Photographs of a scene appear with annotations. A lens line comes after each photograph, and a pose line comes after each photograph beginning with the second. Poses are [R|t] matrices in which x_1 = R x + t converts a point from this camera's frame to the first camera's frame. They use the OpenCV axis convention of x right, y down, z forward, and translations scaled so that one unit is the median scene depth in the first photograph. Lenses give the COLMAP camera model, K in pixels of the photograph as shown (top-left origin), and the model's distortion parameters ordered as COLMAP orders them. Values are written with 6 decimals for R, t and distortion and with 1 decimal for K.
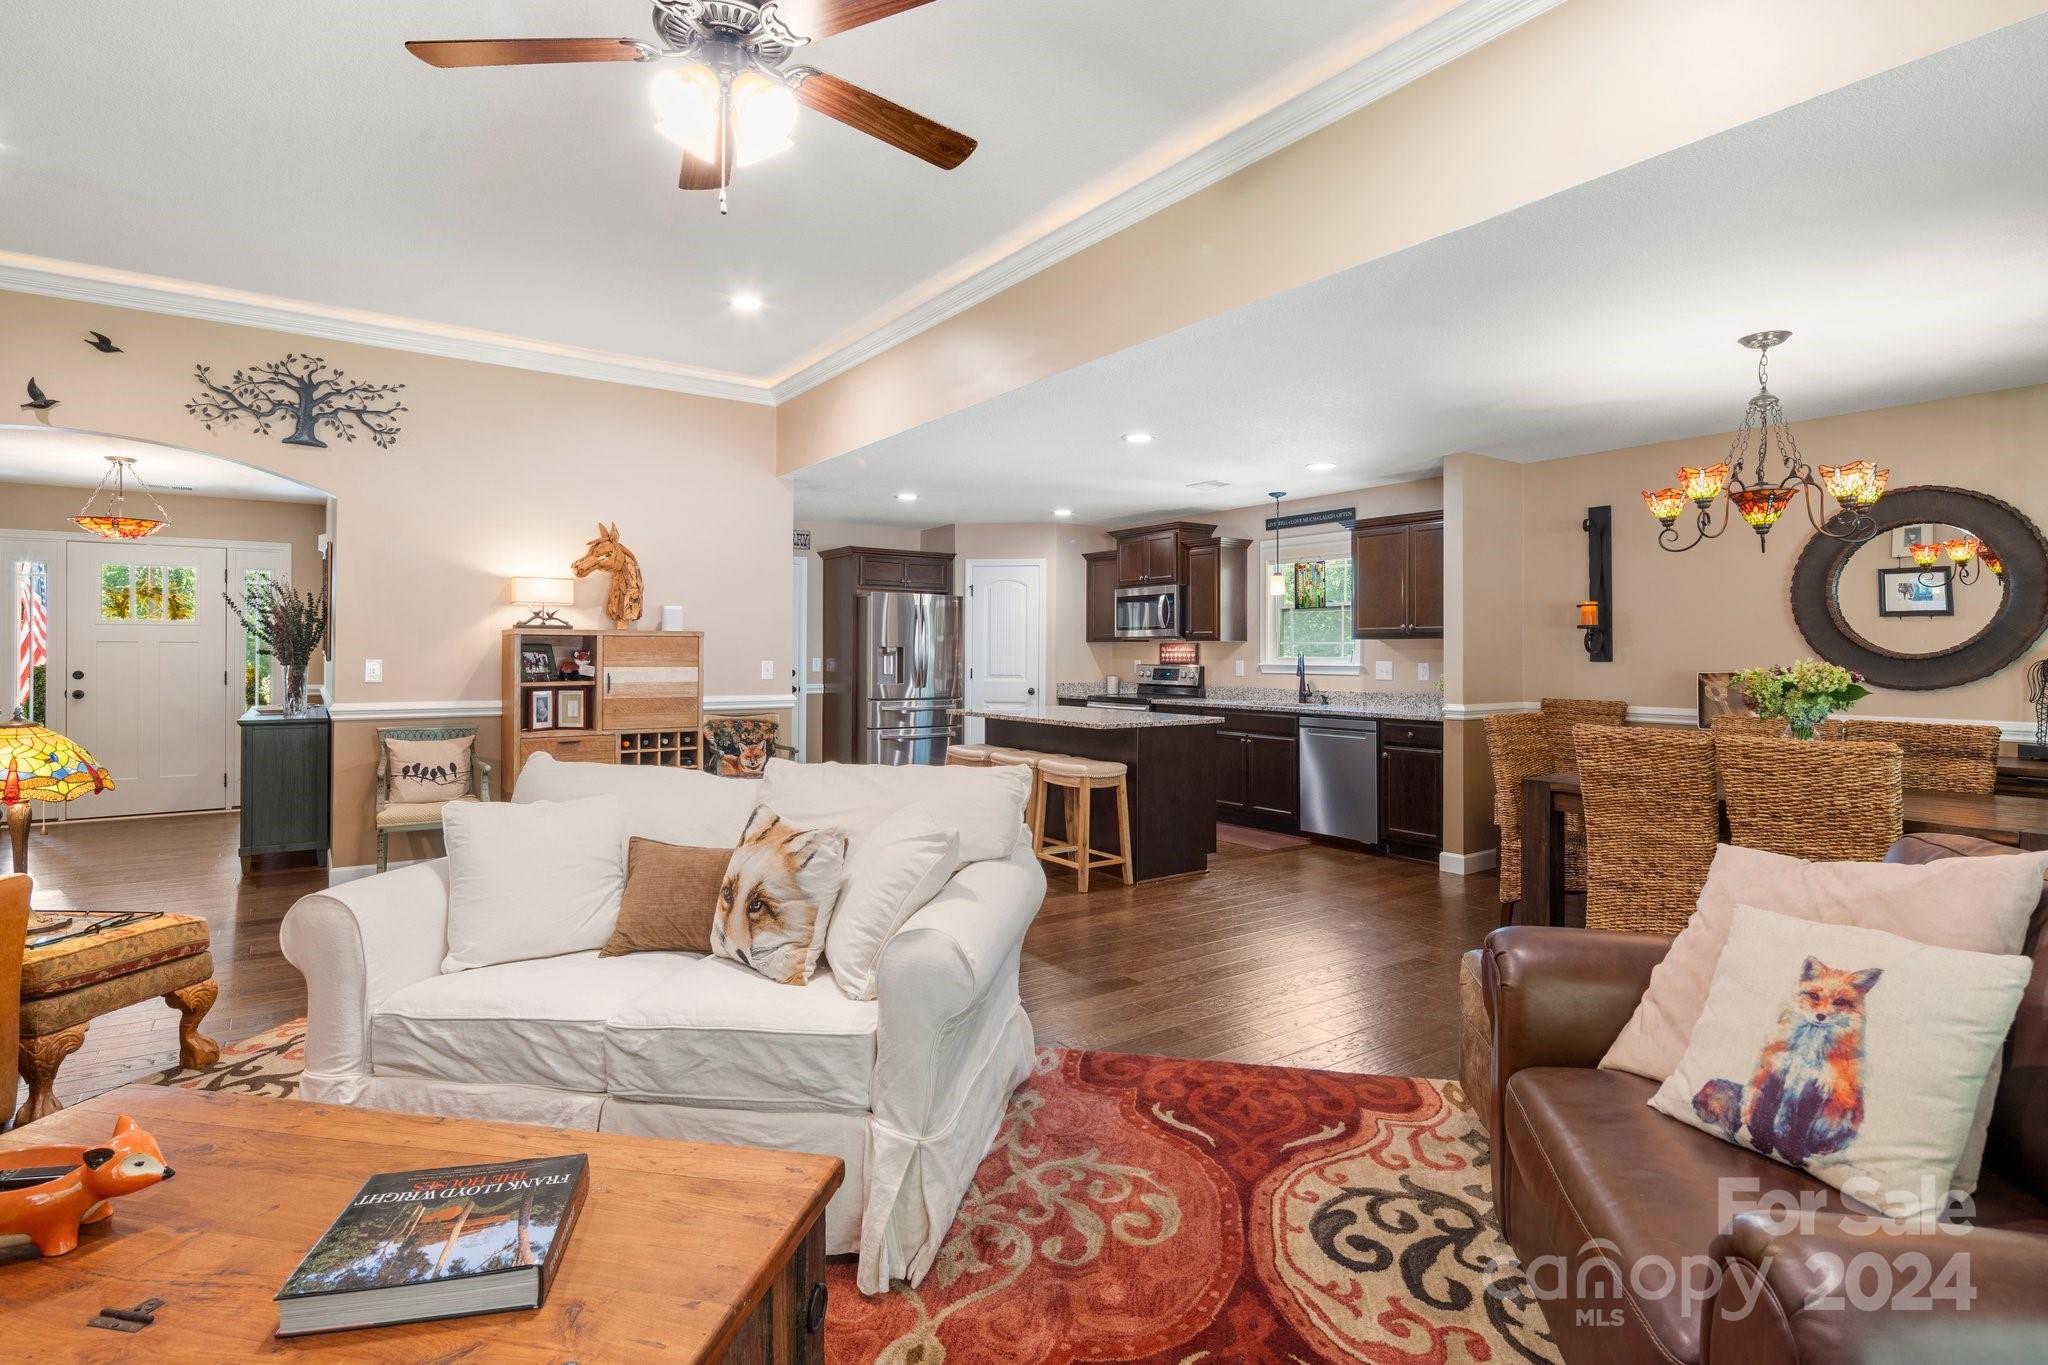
lens RADIAL K [[998.2, 0, 1024.1], [0, 998.2, 649.4], [0, 0, 1]] dist [0.008467, -0.004511]
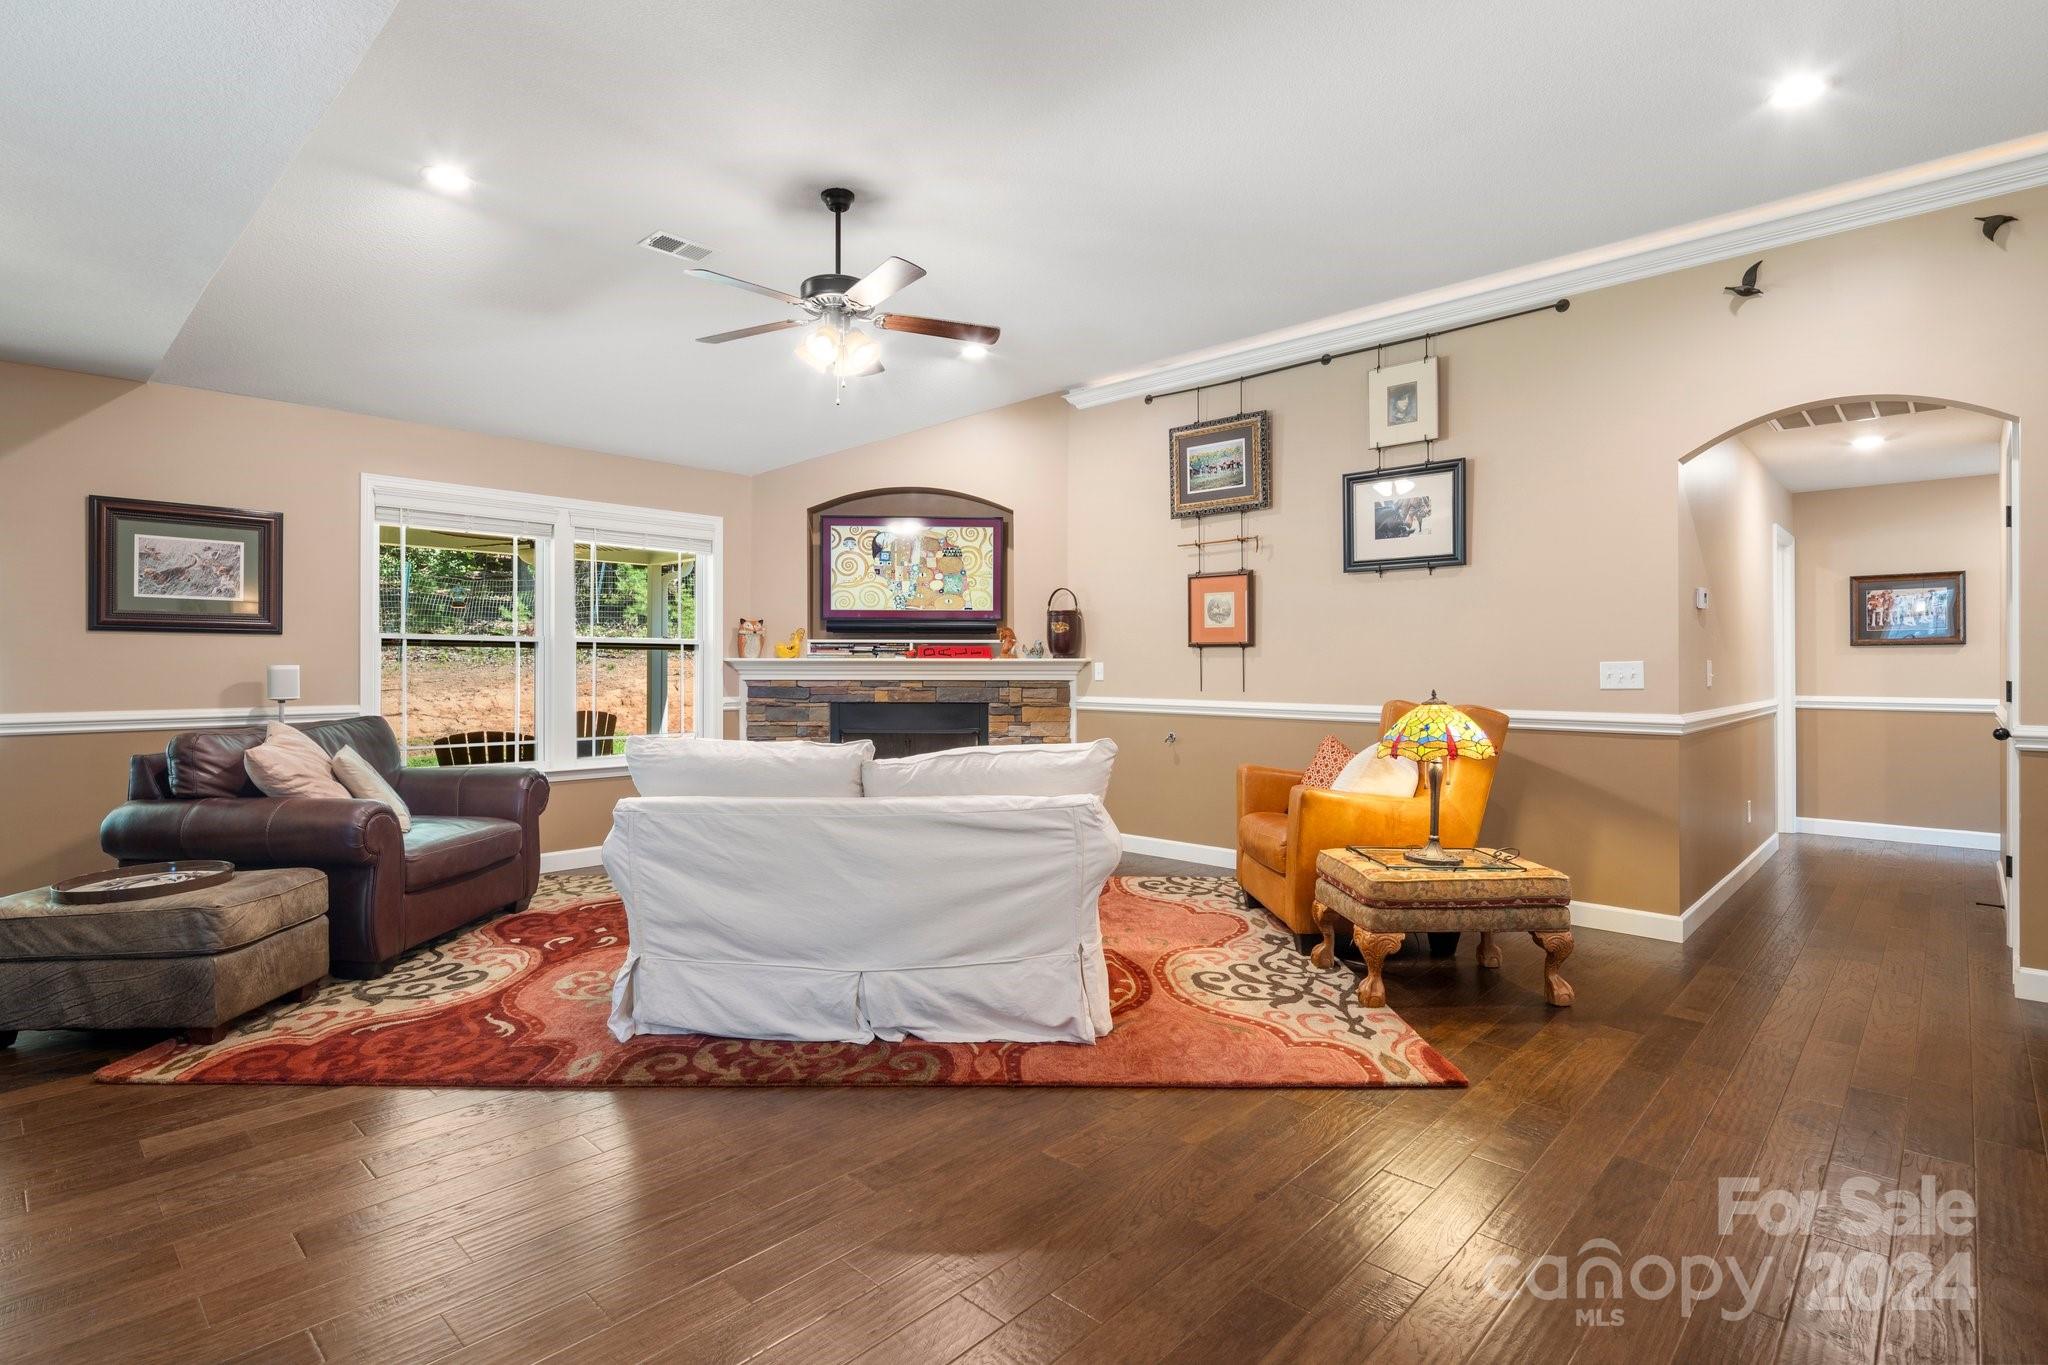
lens RADIAL K [[998.2, 0, 1014.1], [0, 998.2, 667.0], [0, 0, 1]] dist [0.008467, -0.004511]
pose [[-0.981880, -0.006057, -0.189409, -0.112387], [-0.004998, 0.999969, -0.006068, 0.019998], [0.189440, -0.005011, -0.981880, 1.151554]]
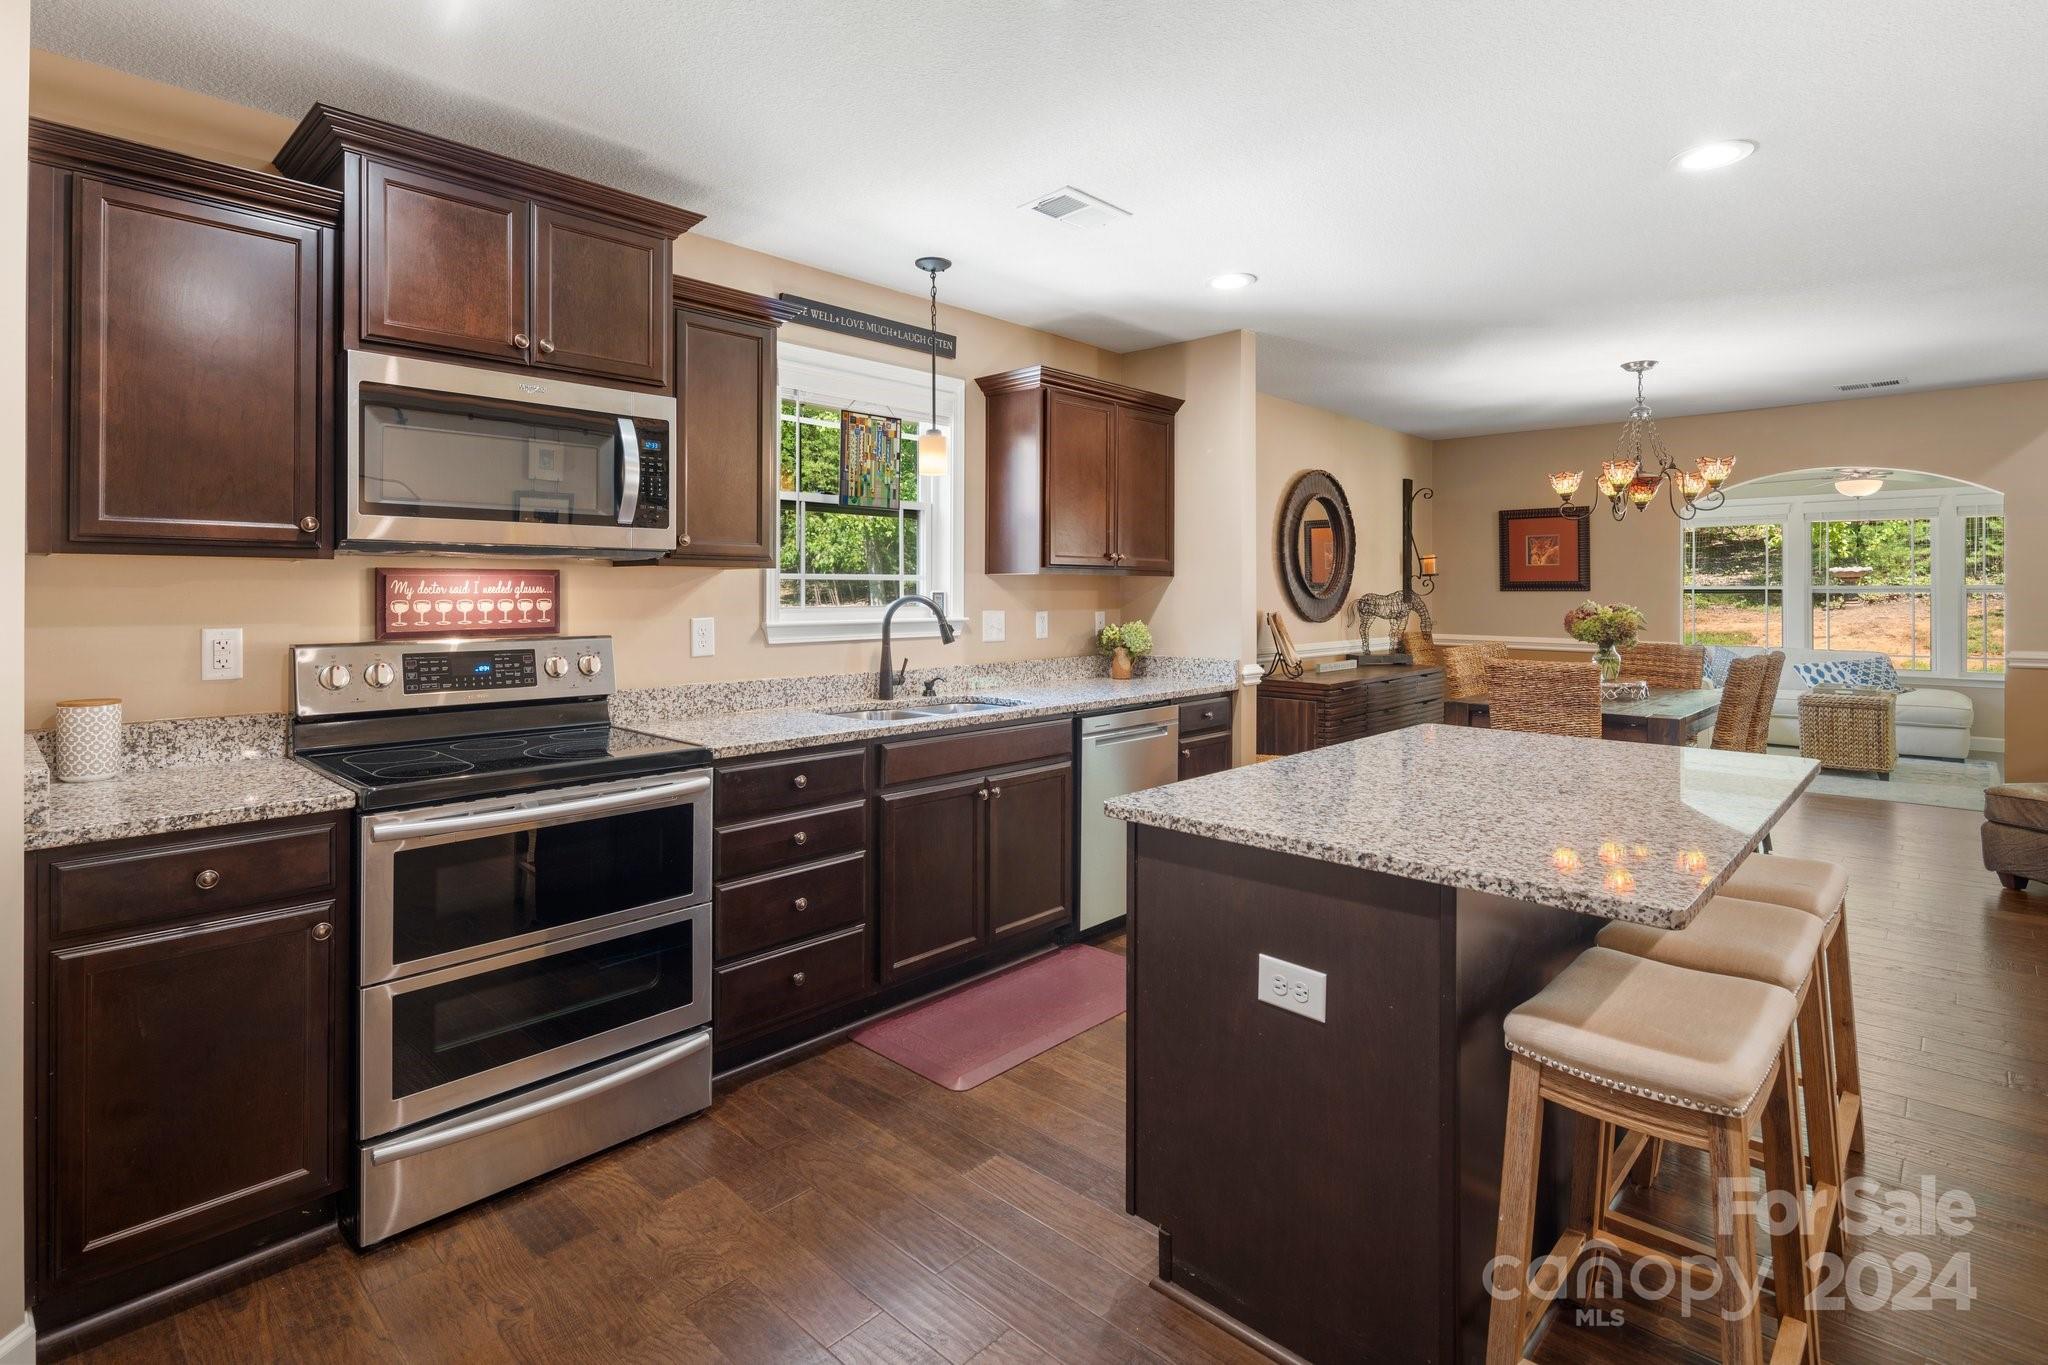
lens RADIAL K [[998.2, 0, 1019.8], [0, 998.2, 591.0], [0, 0, 1]] dist [0.008467, -0.004511]
pose [[-0.194166, -0.001671, 0.980967, -0.295621], [-0.005382, 0.999985, 0.000639, -0.000061], [-0.980954, -0.005156, -0.194172, 1.430566]]
